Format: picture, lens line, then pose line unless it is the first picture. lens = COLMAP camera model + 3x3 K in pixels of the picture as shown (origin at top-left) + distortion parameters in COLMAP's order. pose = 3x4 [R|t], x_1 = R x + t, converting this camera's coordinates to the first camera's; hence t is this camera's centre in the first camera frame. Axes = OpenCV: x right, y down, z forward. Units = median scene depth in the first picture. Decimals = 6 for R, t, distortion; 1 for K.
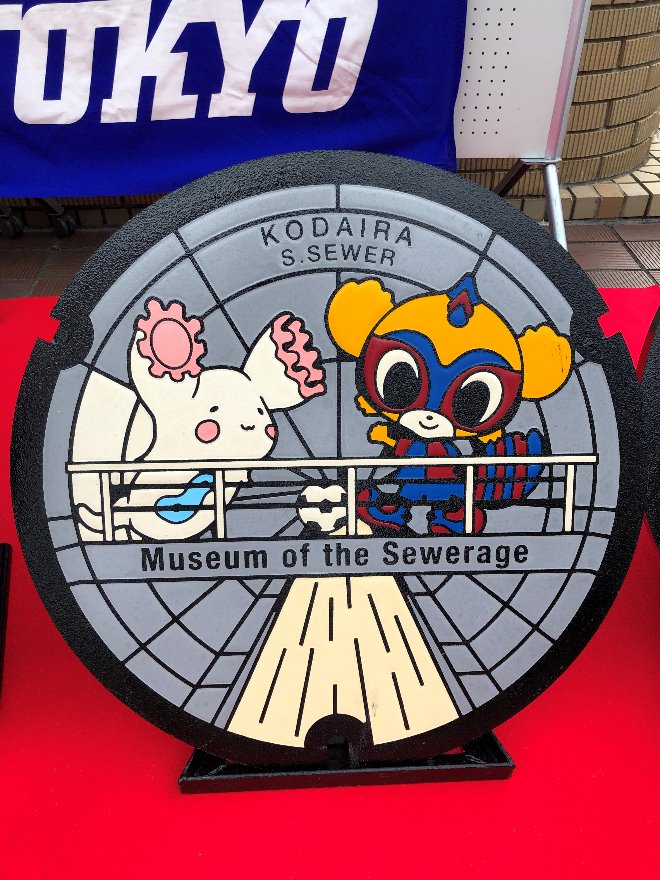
lens RADIAL K [[733.5, 0, 330.0], [0, 733.5, 440.0], [0, 0, 1]] dist [0.101732, -0.108875]
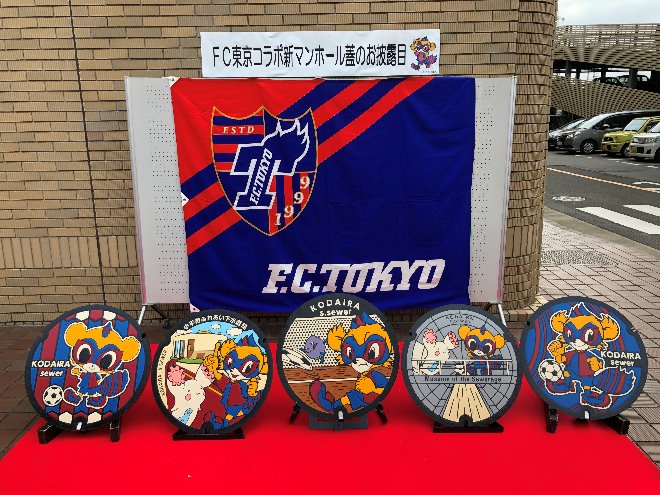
lens RADIAL K [[550.1, 0, 330.0], [0, 550.1, 247.5], [0, 0, 1]] dist [0.101732, -0.108875]
pose [[0.999196, -0.001133, -0.040069, -0.741542], [-0.015833, 0.907158, -0.420493, 0.943614], [0.036825, 0.420789, 0.906411, -2.854233]]
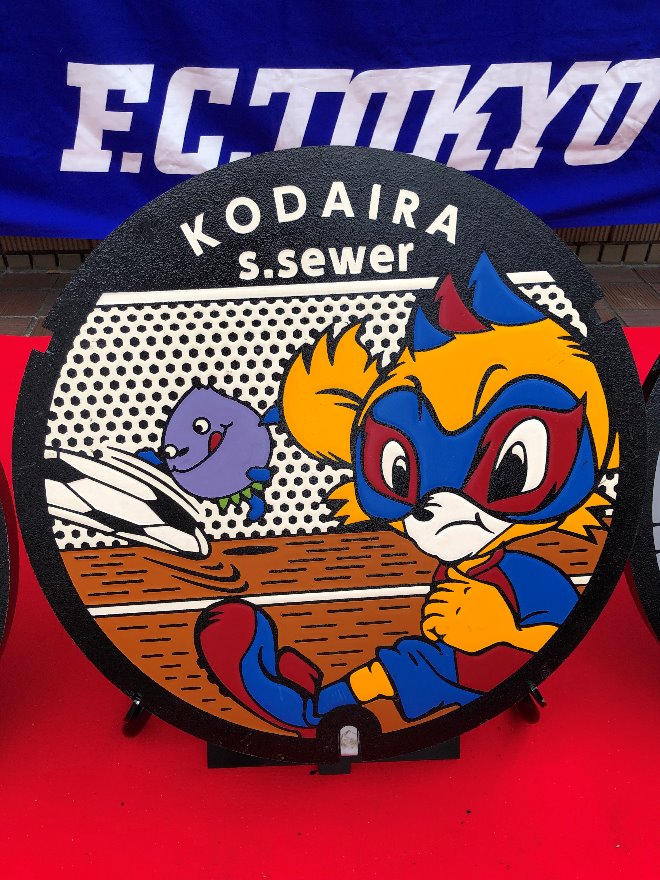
lens RADIAL K [[733.5, 0, 330.0], [0, 733.5, 440.0], [0, 0, 1]] dist [0.101732, -0.108875]
pose [[0.999655, -0.000992, 0.026264, -0.873409], [0.002068, 0.999157, -0.040990, 0.019528], [-0.026201, 0.041031, 0.998814, -0.143985]]
